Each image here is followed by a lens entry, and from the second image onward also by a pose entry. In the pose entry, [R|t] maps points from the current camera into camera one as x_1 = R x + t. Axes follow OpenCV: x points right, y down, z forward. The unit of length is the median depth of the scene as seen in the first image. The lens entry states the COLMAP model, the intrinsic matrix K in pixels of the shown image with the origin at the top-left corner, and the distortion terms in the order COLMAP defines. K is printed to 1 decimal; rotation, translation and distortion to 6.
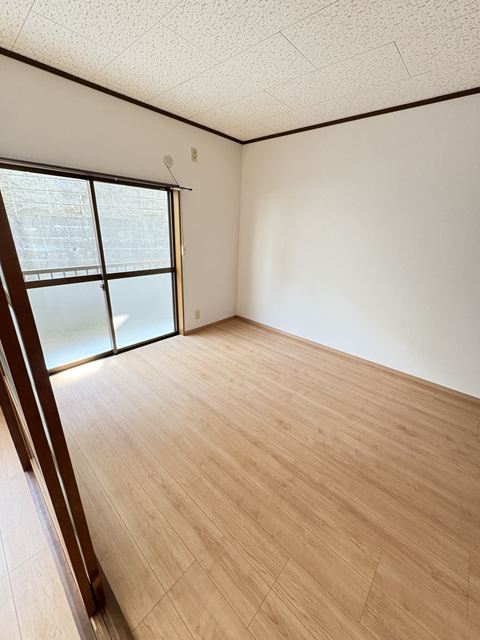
lens RADIAL K [[253.9, 0, 241.7], [0, 253.9, 321.8], [0, 0, 1]] dist [-0.000800, -0.001233]
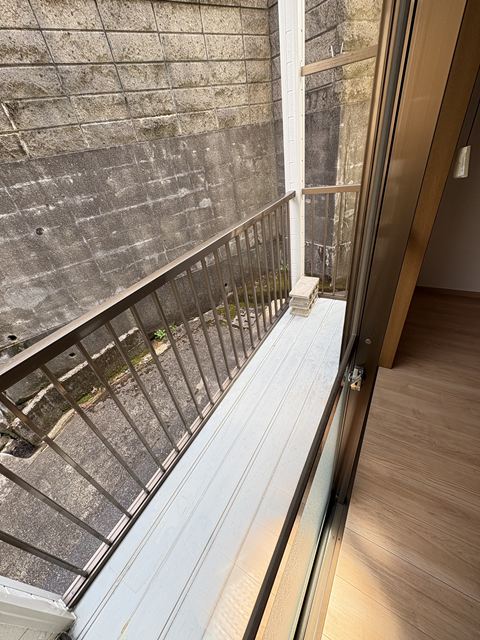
lens RADIAL K [[253.9, 0, 236.5], [0, 253.9, 321.9], [0, 0, 1]] dist [-0.000800, -0.001233]
pose [[0.963627, -0.261963, 0.052900, -0.328449], [0.241806, 0.938924, 0.244849, -0.135930], [-0.113811, -0.223152, 0.968117, 0.393041]]
